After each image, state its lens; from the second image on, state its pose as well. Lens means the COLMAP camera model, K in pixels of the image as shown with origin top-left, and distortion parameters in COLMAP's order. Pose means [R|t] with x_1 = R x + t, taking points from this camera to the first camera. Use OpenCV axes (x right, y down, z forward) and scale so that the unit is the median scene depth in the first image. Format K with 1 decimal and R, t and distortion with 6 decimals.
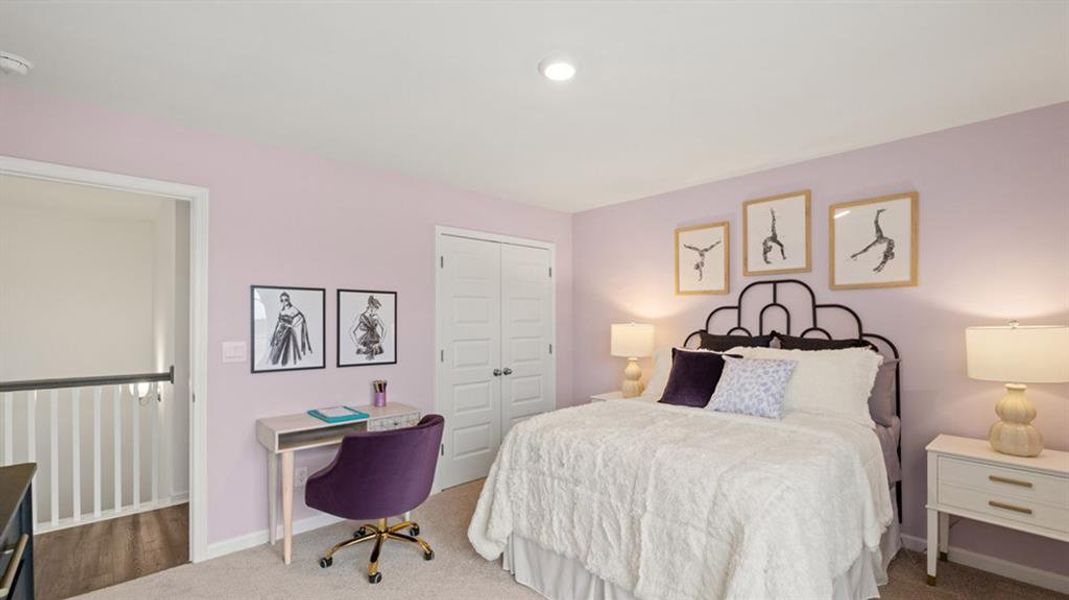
lens RADIAL K [[491.5, 0, 544.0], [0, 491.5, 305.3], [0, 0, 1]] dist [-0.001624, 0.000535]
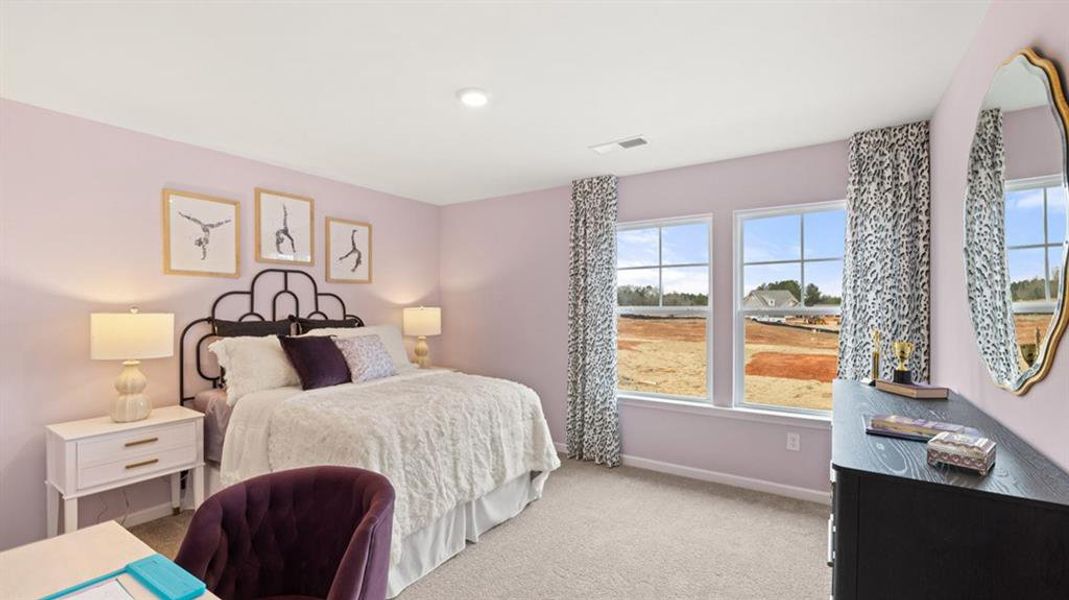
lens RADIAL K [[458.1, 0, 535.8], [0, 458.1, 306.1], [0, 0, 1]] dist [-0.002311, -0.000023]
pose [[-0.266954, -0.003081, 0.963704, -0.679726], [-0.024565, 0.999692, -0.003608, 0.021651], [-0.963396, -0.024636, -0.266948, 0.726889]]
